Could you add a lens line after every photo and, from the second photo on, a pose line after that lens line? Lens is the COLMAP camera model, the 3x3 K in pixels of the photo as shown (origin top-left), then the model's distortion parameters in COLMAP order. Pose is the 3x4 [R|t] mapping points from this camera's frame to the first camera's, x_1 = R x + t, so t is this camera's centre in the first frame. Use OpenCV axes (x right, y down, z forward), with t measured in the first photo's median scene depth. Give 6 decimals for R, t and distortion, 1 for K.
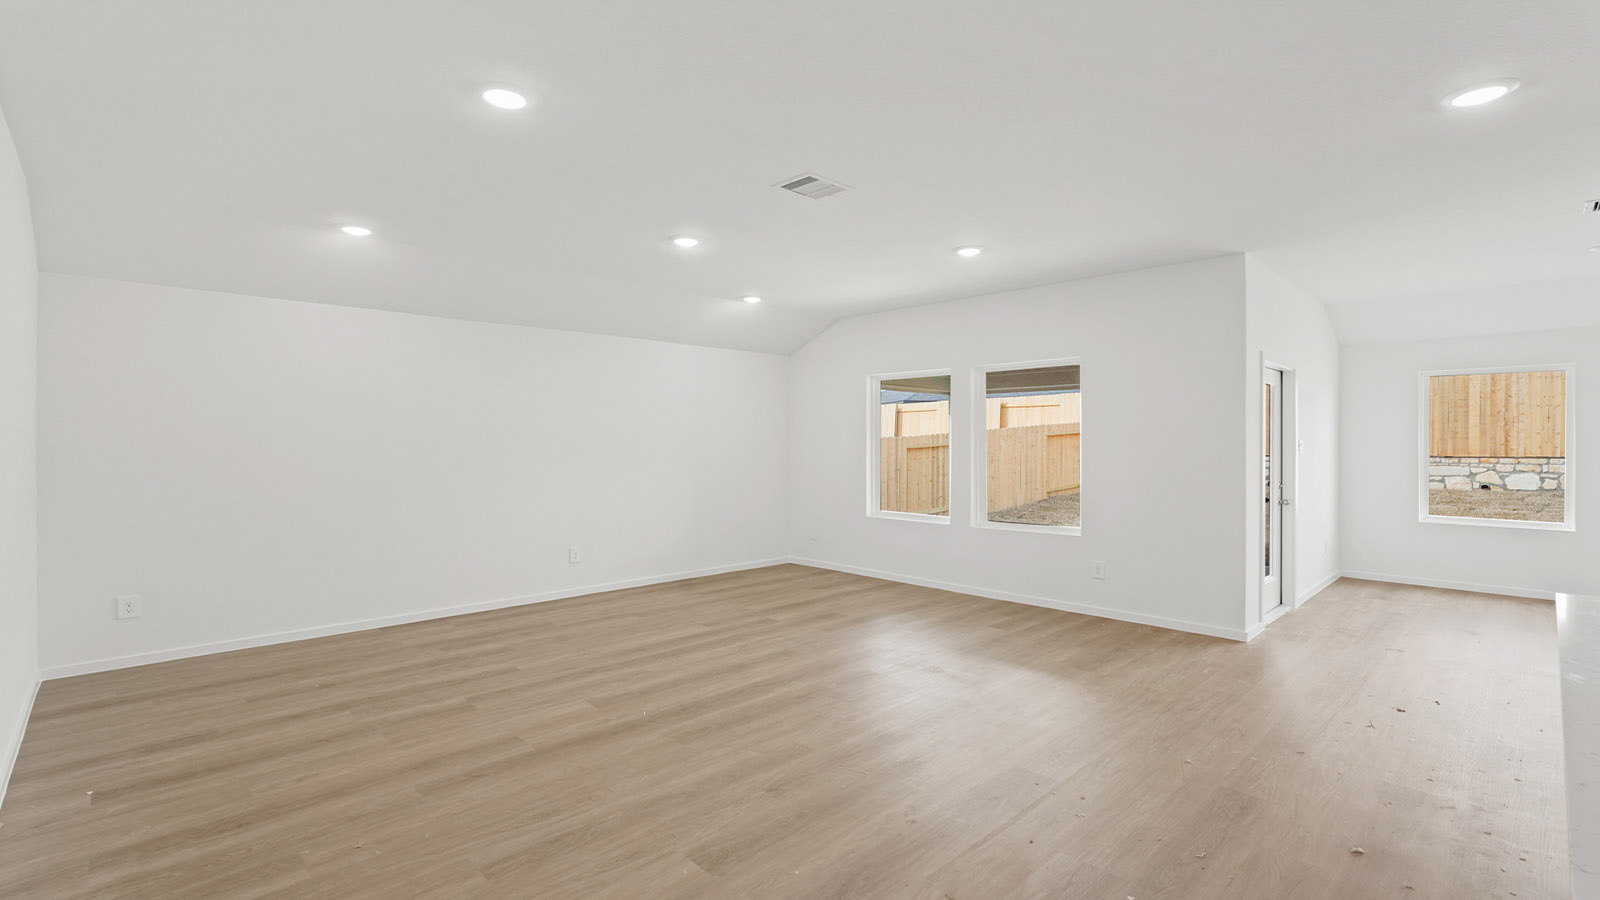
lens RADIAL K [[709.1, 0, 791.8], [0, 709.1, 441.7], [0, 0, 1]] dist [-0.019076, 0.009657]
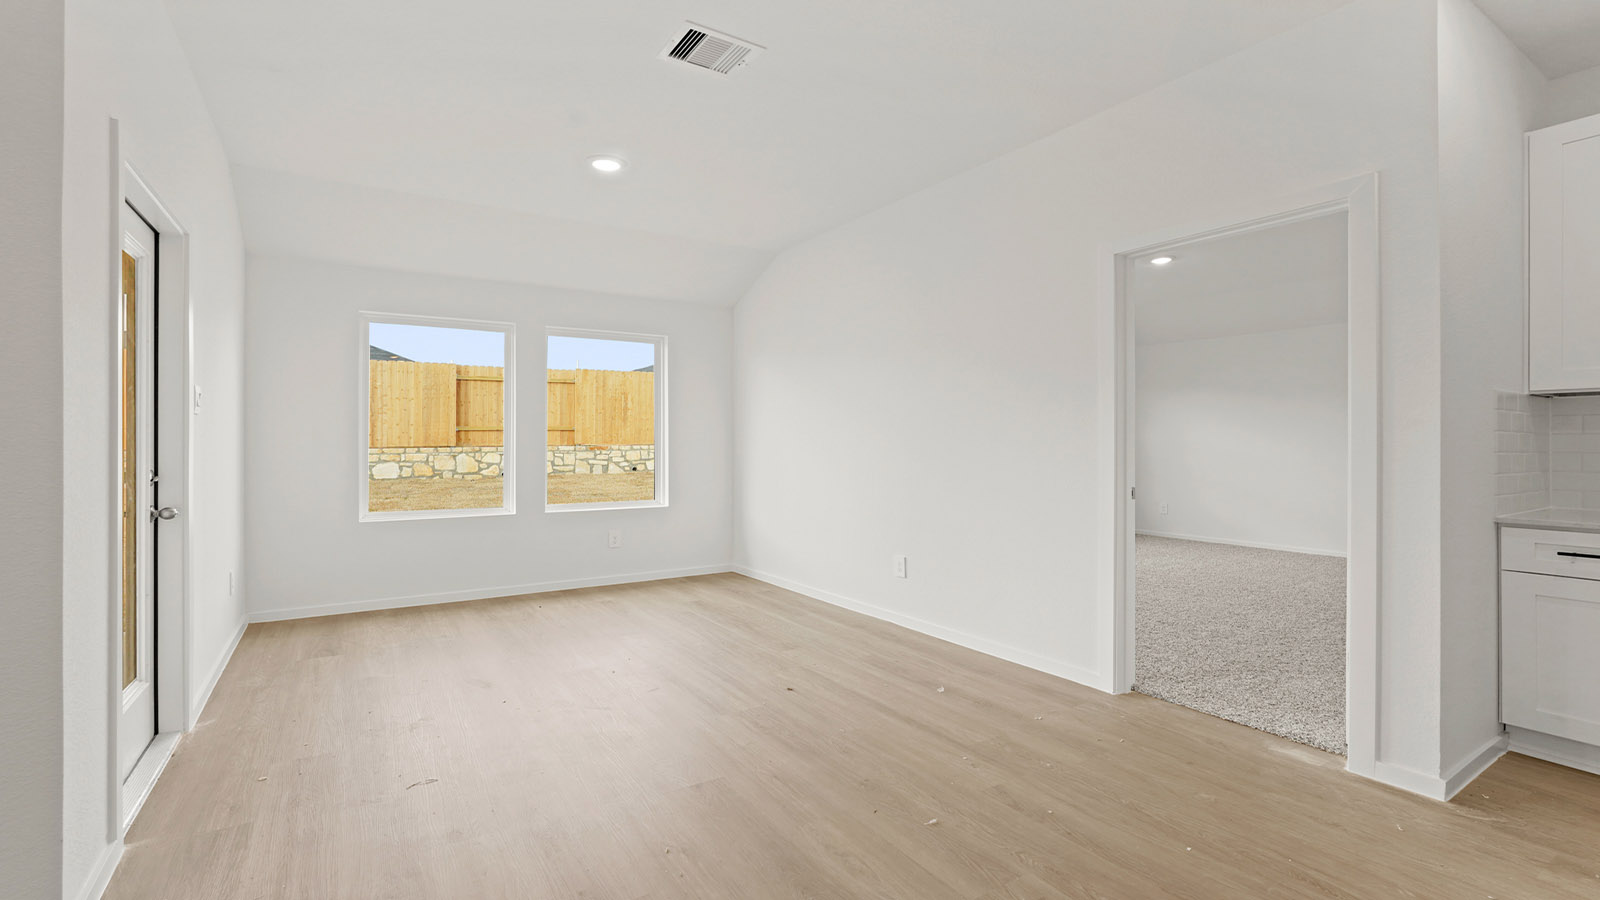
lens RADIAL K [[709.1, 0, 791.8], [0, 709.1, 441.7], [0, 0, 1]] dist [-0.019076, 0.009657]
pose [[0.193610, 0.001758, 0.981077, 0.223056], [0.001226, 0.999997, -0.002033, 0.027262], [-0.981078, 0.001597, 0.193608, 0.346012]]
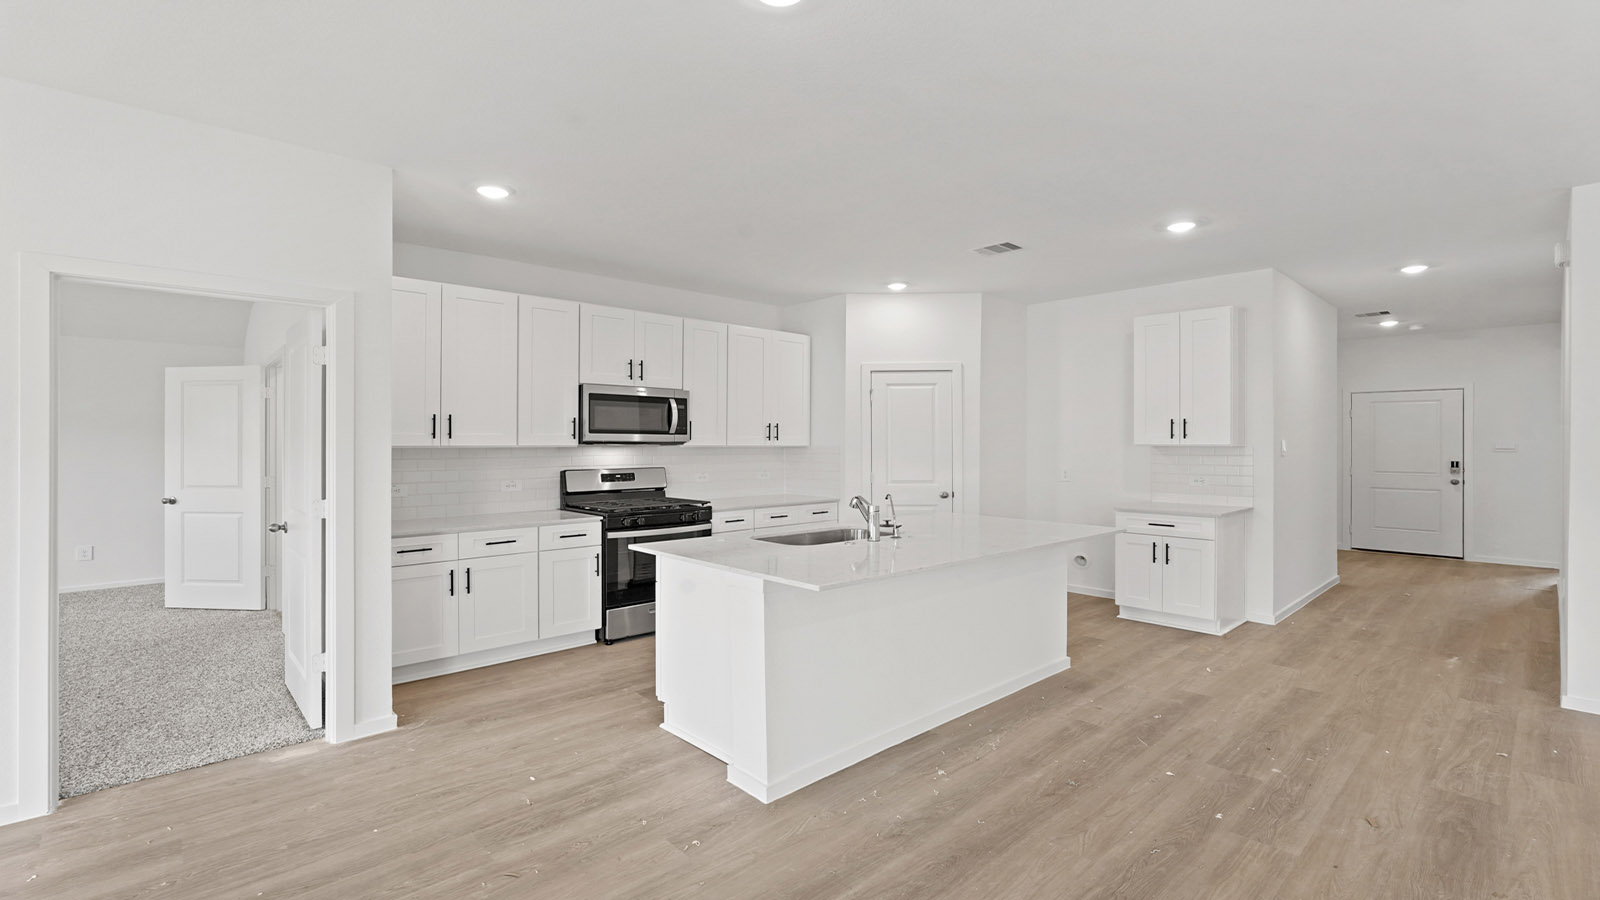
lens RADIAL K [[709.1, 0, 791.8], [0, 709.1, 441.7], [0, 0, 1]] dist [-0.019076, 0.009657]
pose [[-0.999881, 0.000216, 0.015453, 0.300710], [0.000193, 0.999999, -0.001505, 0.001522], [-0.015453, -0.001502, -0.999879, 0.549600]]
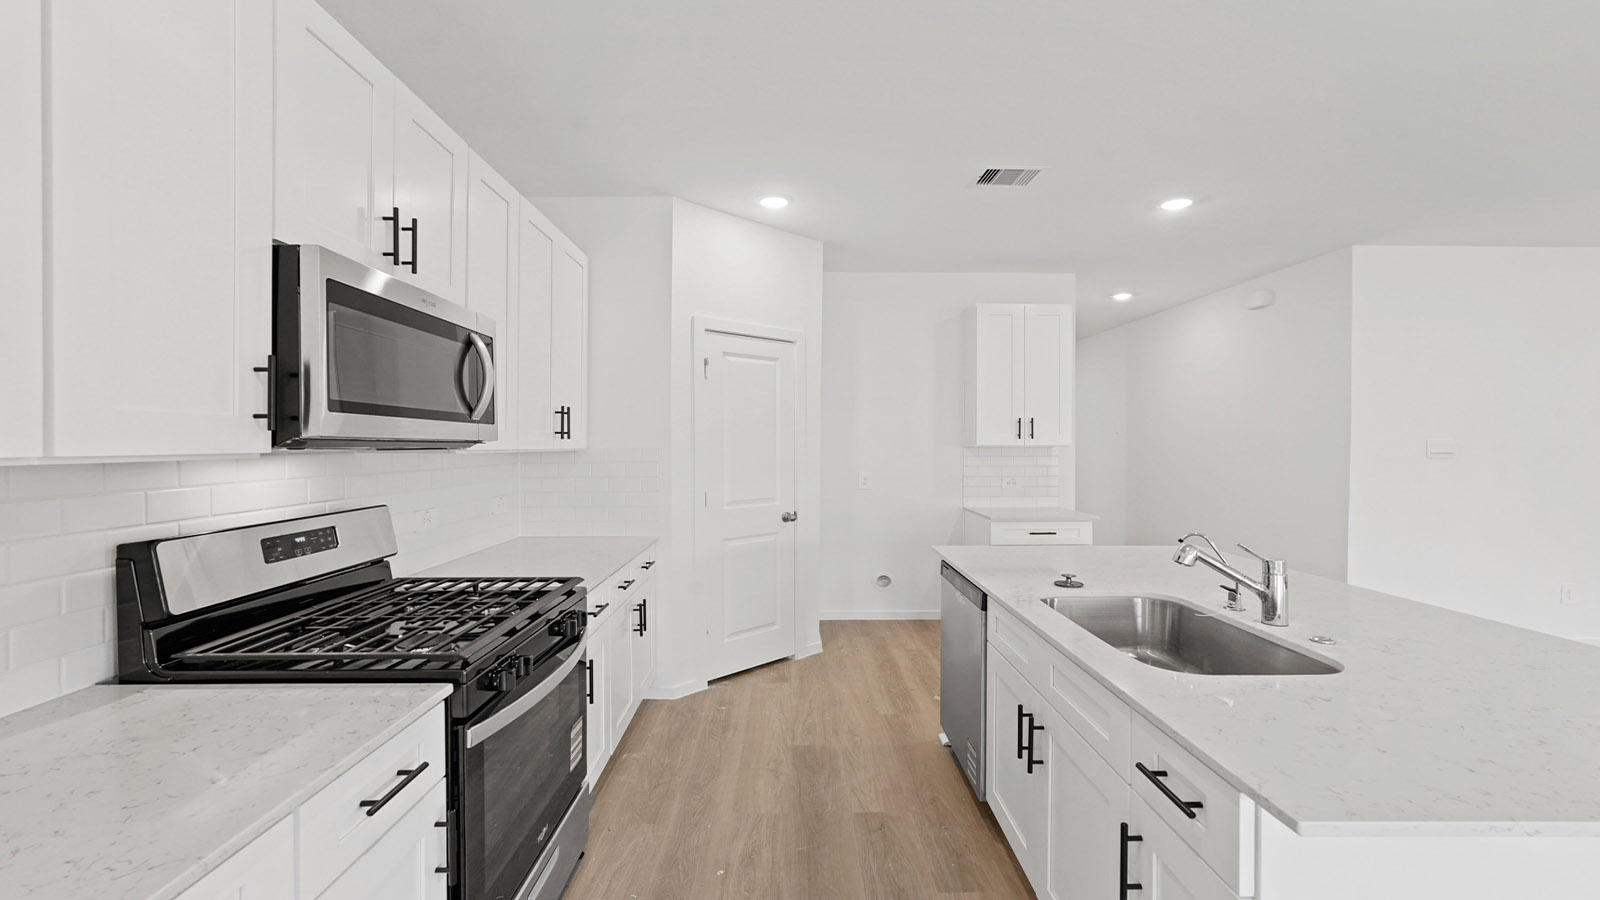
lens RADIAL K [[703.4, 0, 800.0], [0, 703.4, 450.0], [0, 0, 1]] dist [-0.021272, 0.010207]
pose [[-0.676687, 0.007229, -0.736235, 0.525333], [-0.000887, 0.999943, 0.010634, 0.000999], [0.736270, 0.007849, -0.676642, 0.171714]]
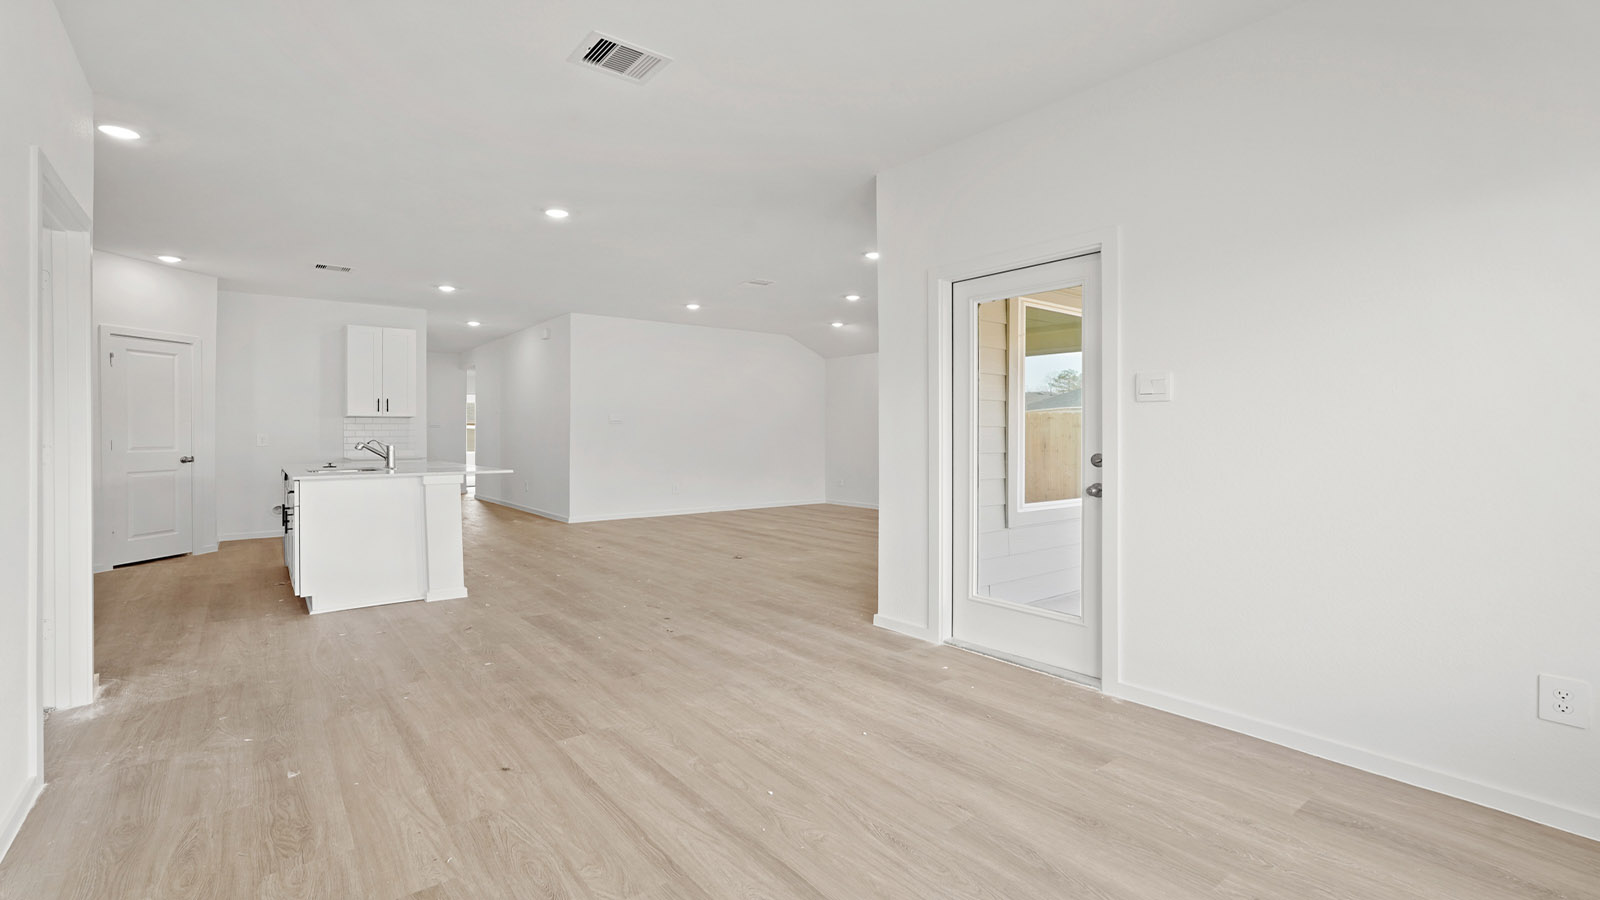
lens RADIAL K [[720.2, 0, 802.3], [0, 720.2, 431.1], [0, 0, 1]] dist [0.001003, 0.000257]
pose [[-0.095700, -0.001531, -0.995409, 0.875982], [0.002758, 0.999995, -0.001803, 0.027288], [0.995406, -0.002918, -0.095695, 0.567373]]
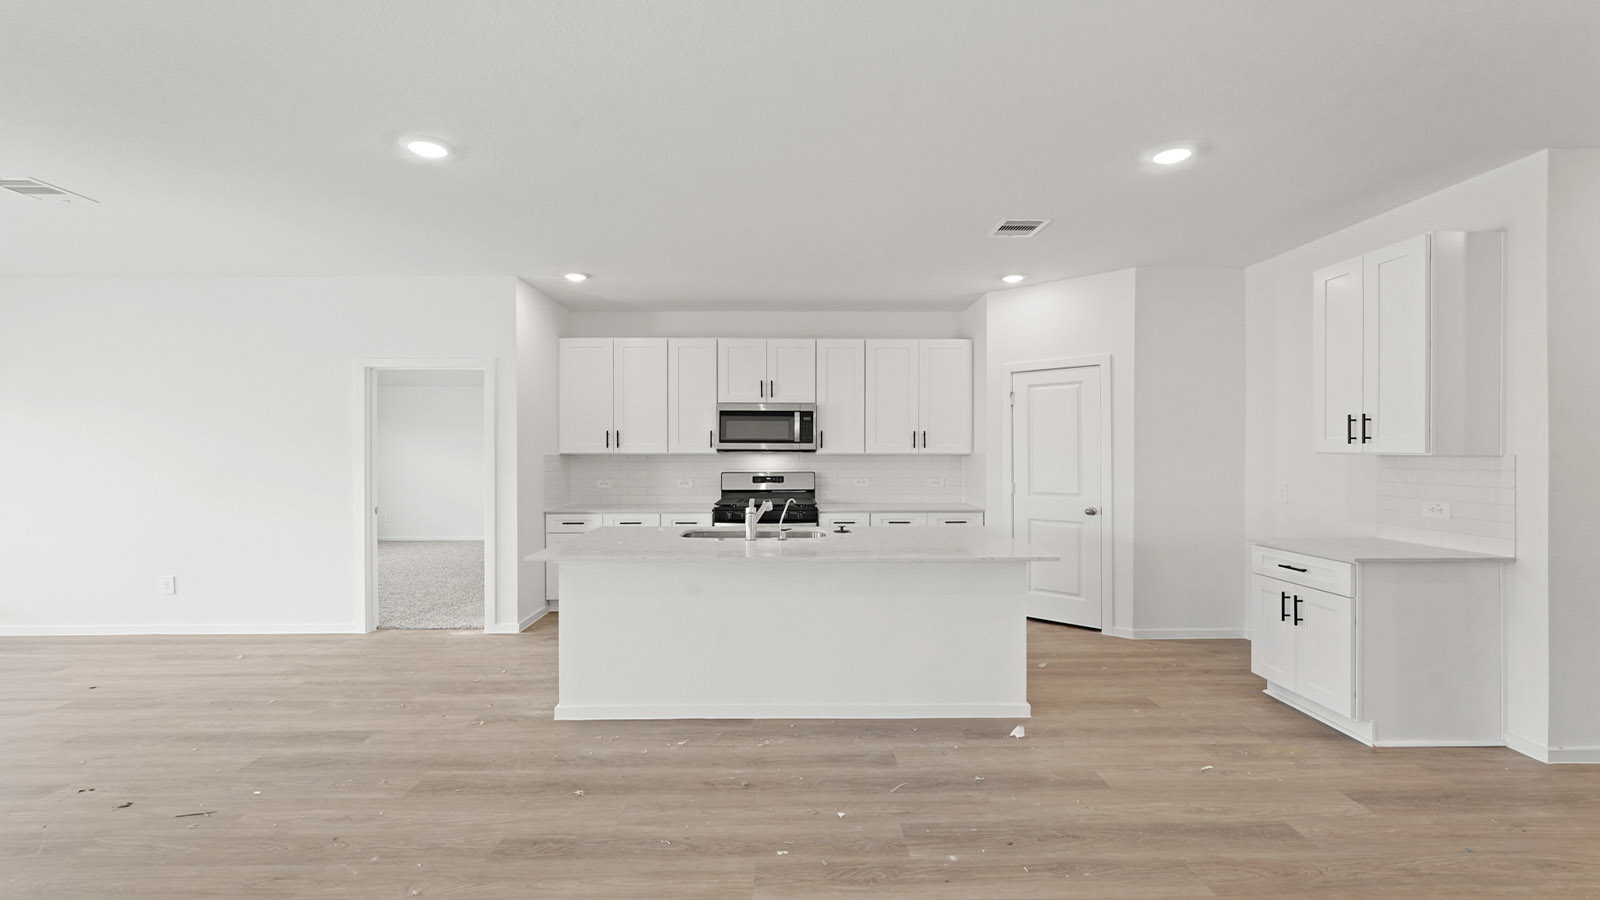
lens RADIAL K [[703.4, 0, 800.0], [0, 703.4, 450.0], [0, 0, 1]] dist [-0.021272, 0.010207]
pose [[-0.737421, 0.001364, 0.675432, -0.072188], [0.002231, 0.999997, 0.000417, 0.000743], [-0.675429, 0.001814, -0.737422, 0.445462]]
